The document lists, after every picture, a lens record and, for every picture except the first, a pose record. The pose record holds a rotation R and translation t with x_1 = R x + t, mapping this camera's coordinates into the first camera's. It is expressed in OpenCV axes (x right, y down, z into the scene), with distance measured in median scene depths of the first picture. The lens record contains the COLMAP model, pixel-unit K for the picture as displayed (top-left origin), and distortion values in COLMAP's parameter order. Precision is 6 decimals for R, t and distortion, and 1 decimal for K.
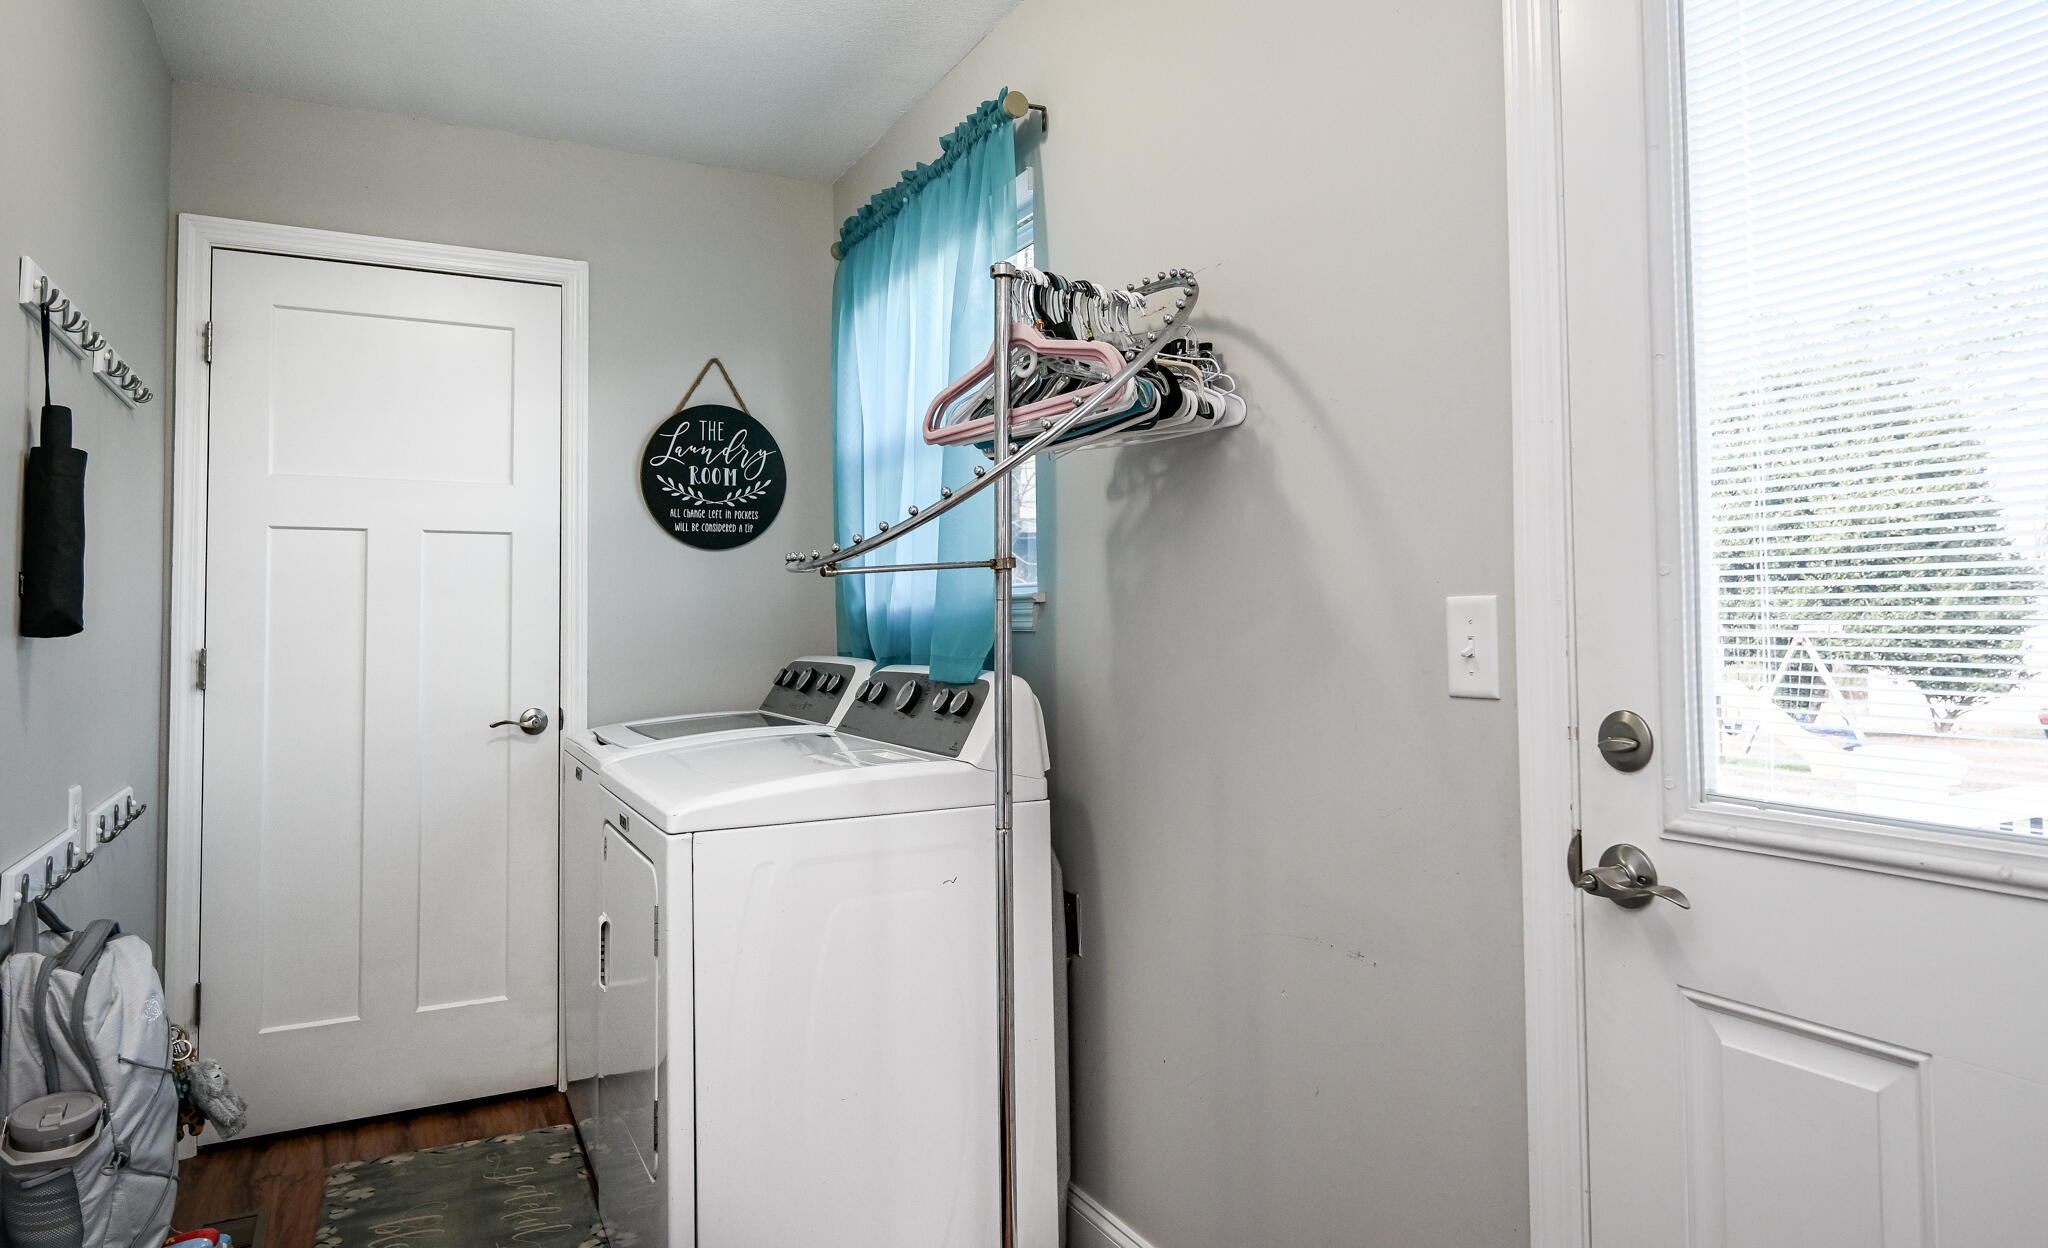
lens RADIAL K [[1255.0, 0, 1018.8], [0, 1255.0, 605.4], [0, 0, 1]] dist [-0.003902, -0.000352]
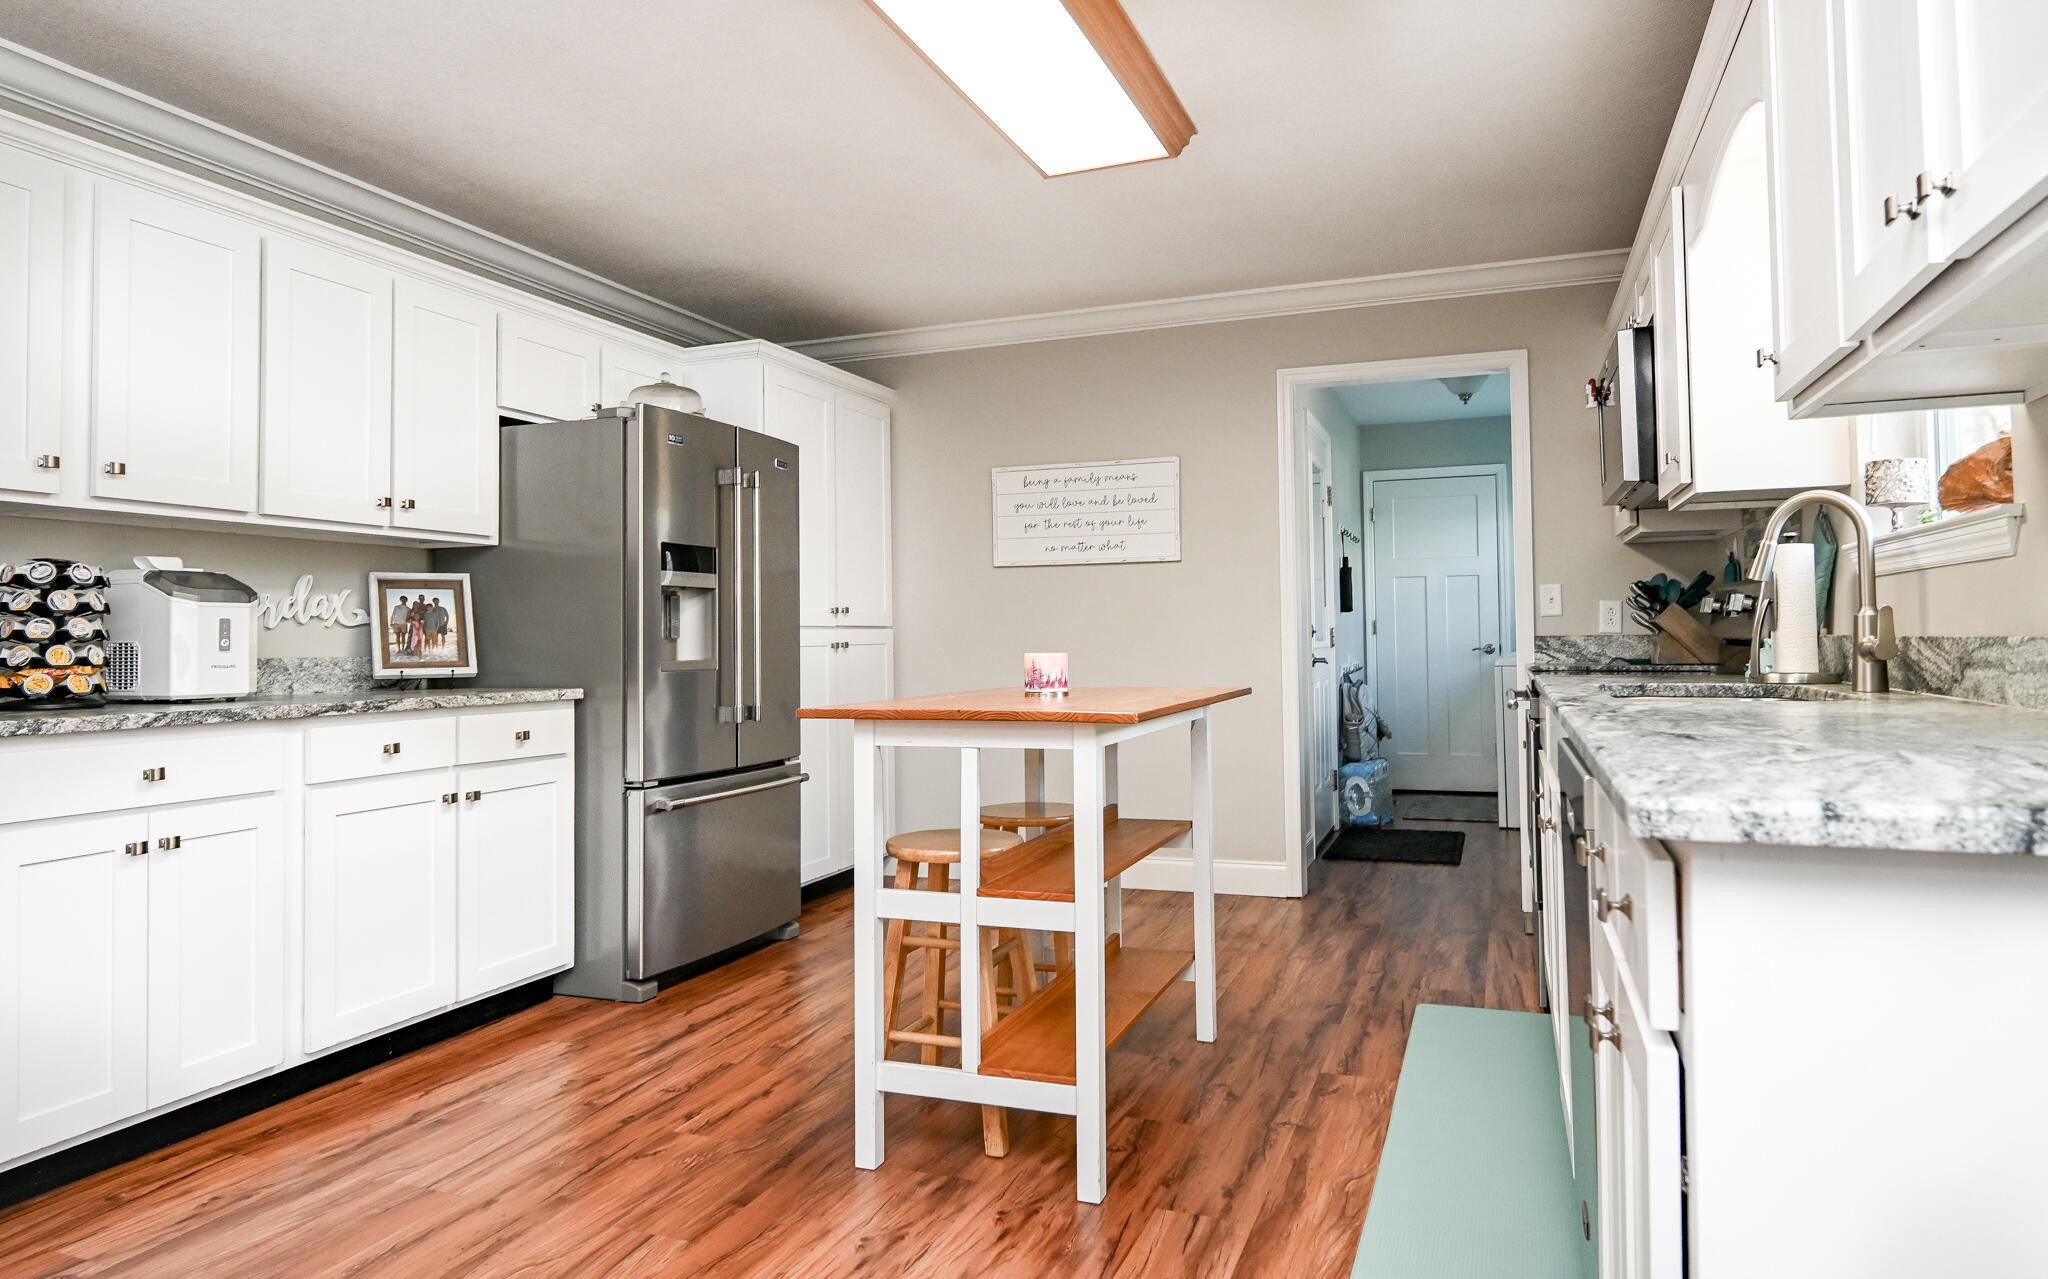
lens RADIAL K [[1261.2, 0, 1005.9], [0, 1261.2, 593.8], [0, 0, 1]] dist [0.001588, 0.000805]
pose [[0.665608, -0.027529, -0.745794, 0.808702], [0.020760, 0.999616, -0.018371, 0.006847], [0.746013, -0.003255, 0.665923, -1.330643]]
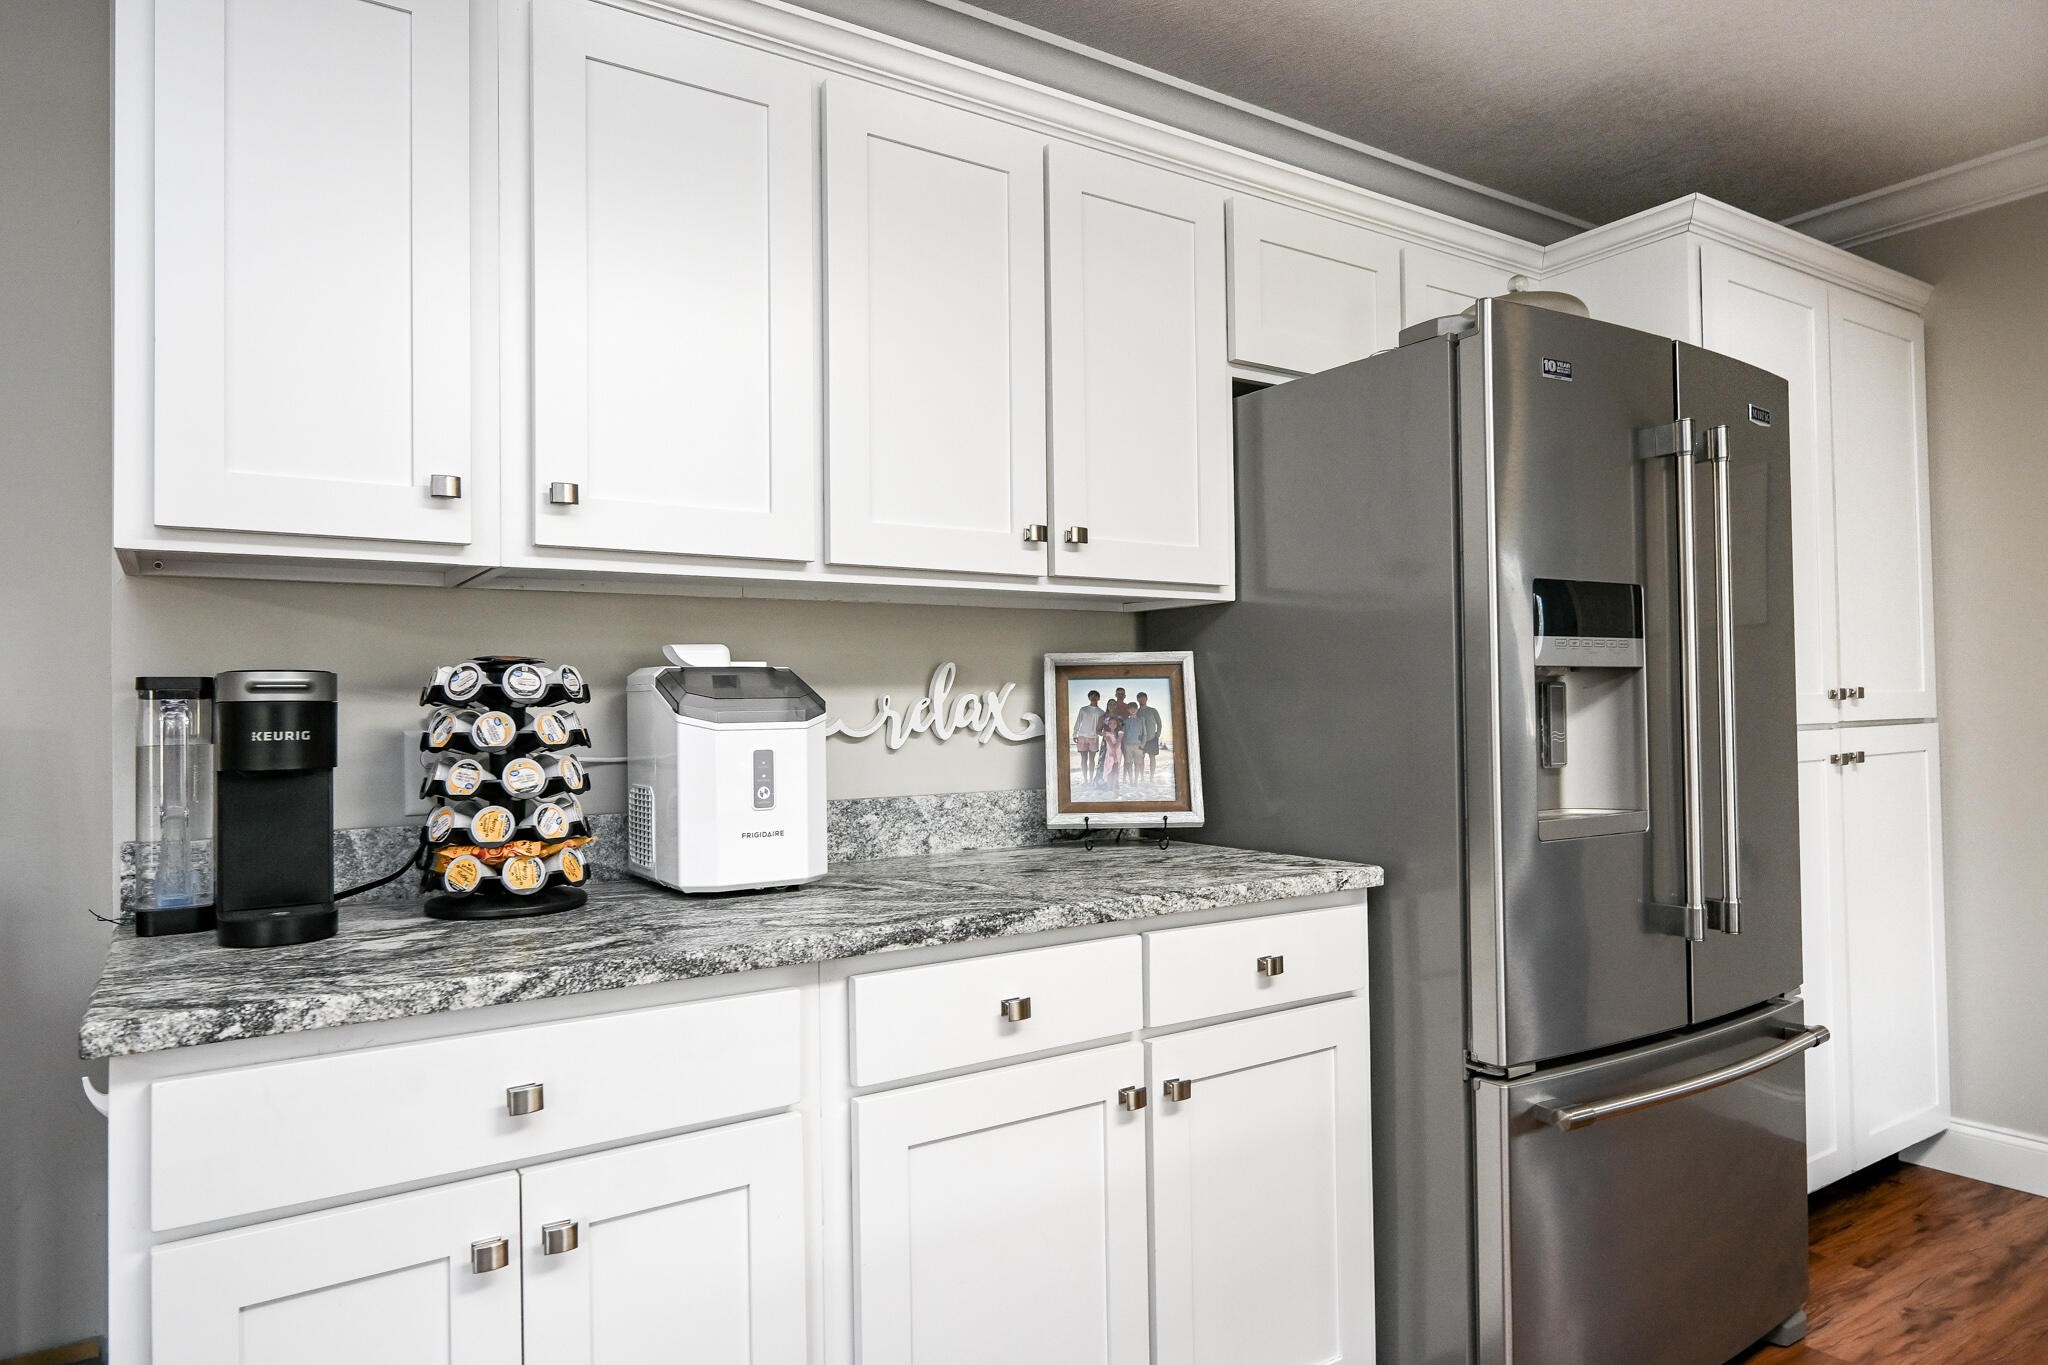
lens RADIAL K [[1261.0, 0, 1026.0], [0, 1261.0, 689.7], [0, 0, 1]] dist [-0.002102, 0.001966]
pose [[0.130243, -0.008503, -0.991446, 0.282033], [0.033484, 0.999431, -0.004173, -0.022934], [0.990916, -0.032654, 0.130454, -1.103889]]
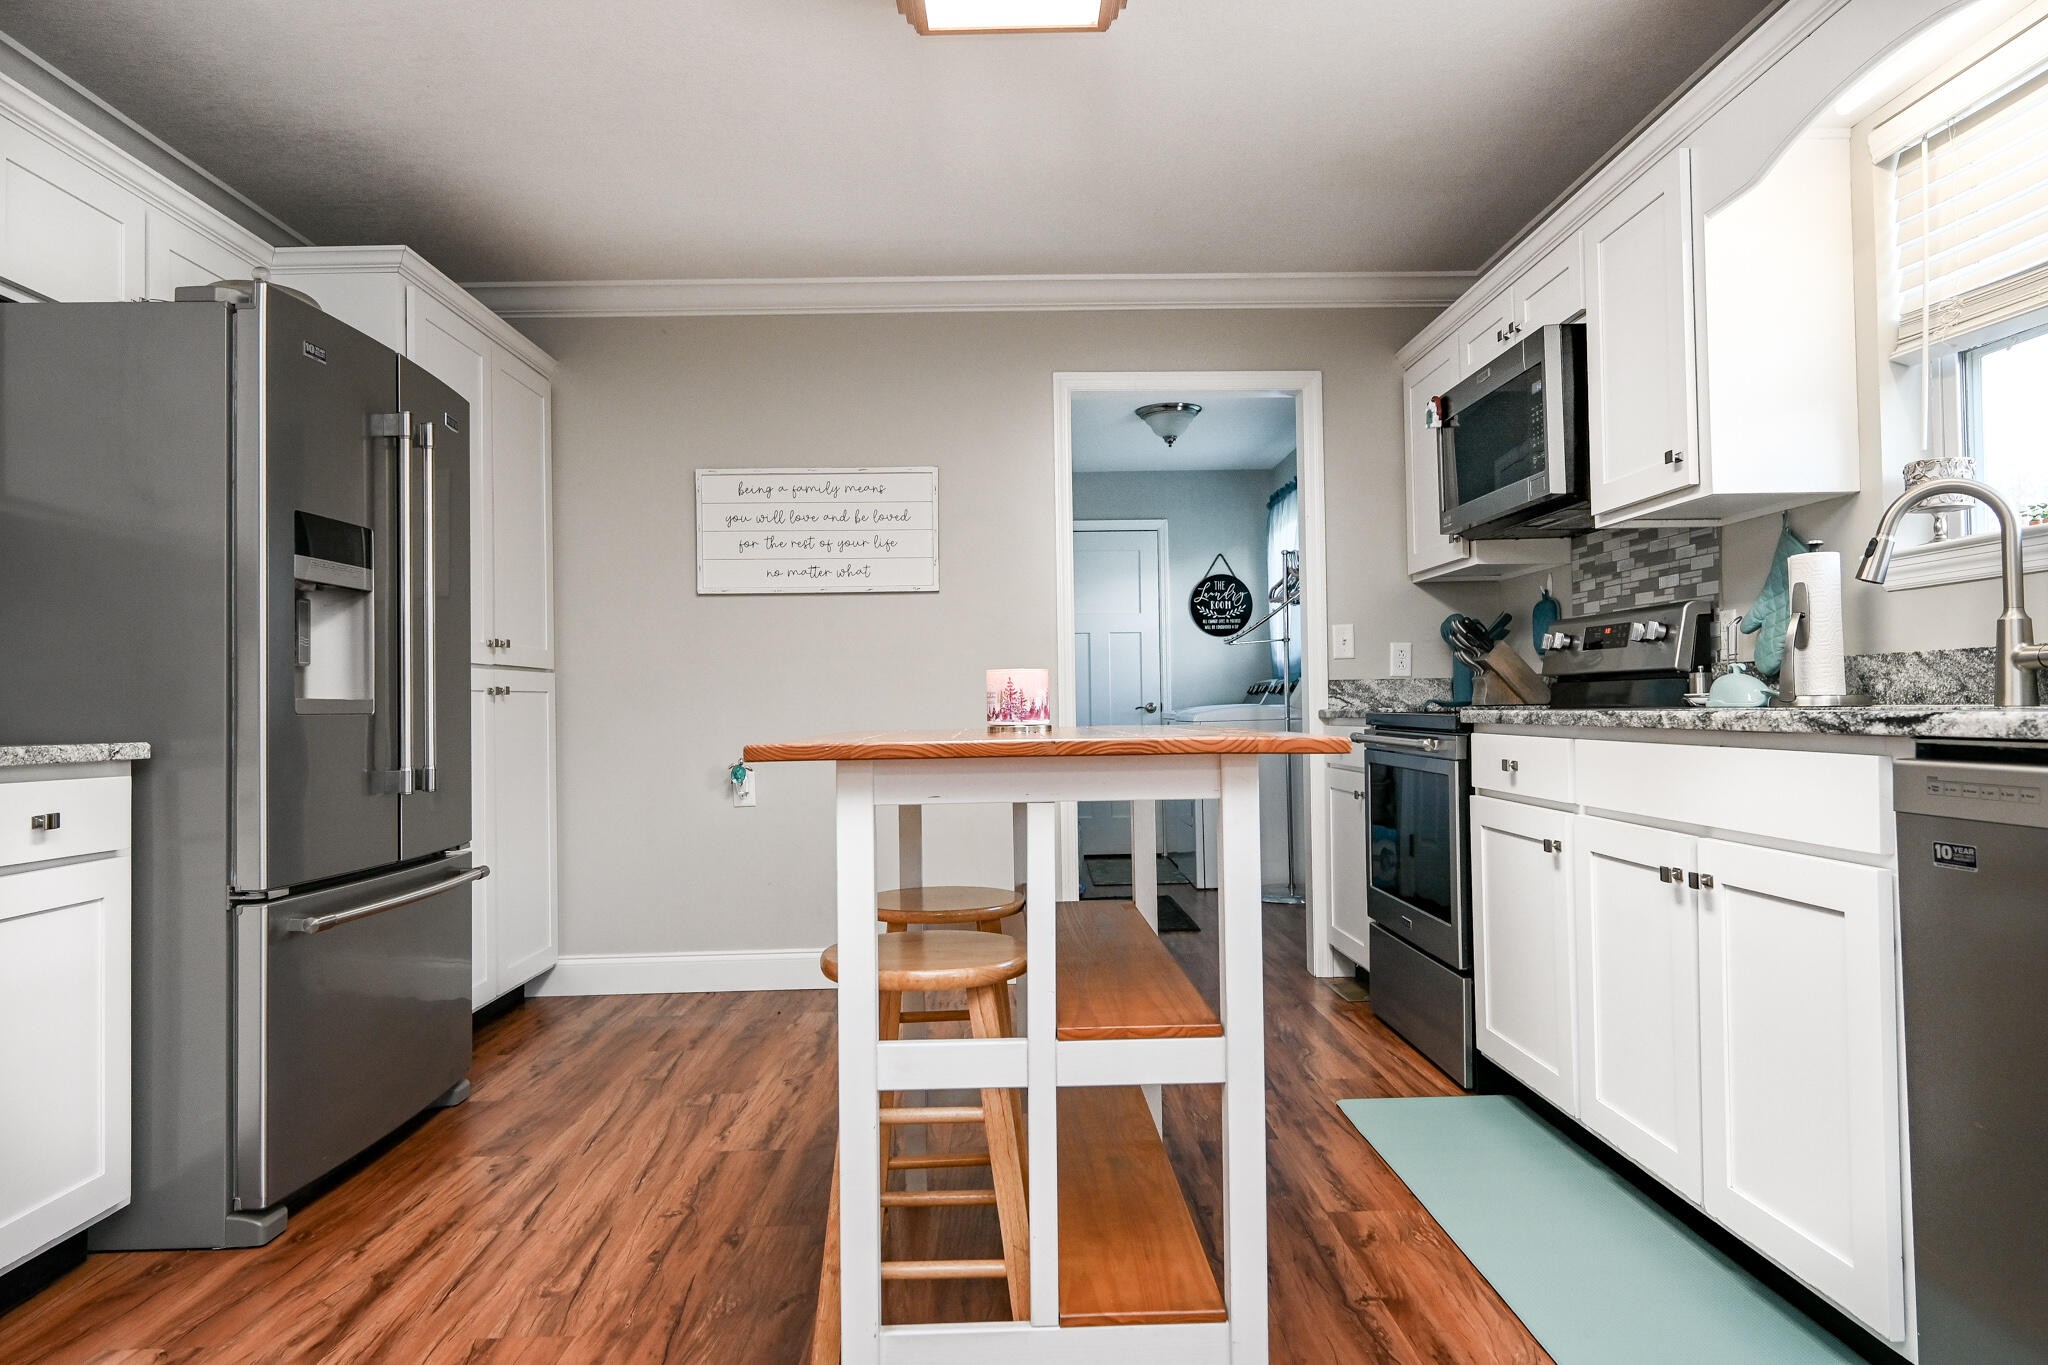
lens RADIAL K [[1261.0, 0, 1019.2], [0, 1261.0, 678.4], [0, 0, 1]] dist [-0.002102, 0.001966]
pose [[0.899987, -0.017460, -0.435568, 0.437843], [0.016760, 0.999845, -0.005449, 0.039780], [0.435595, -0.002396, 0.900139, -1.271689]]
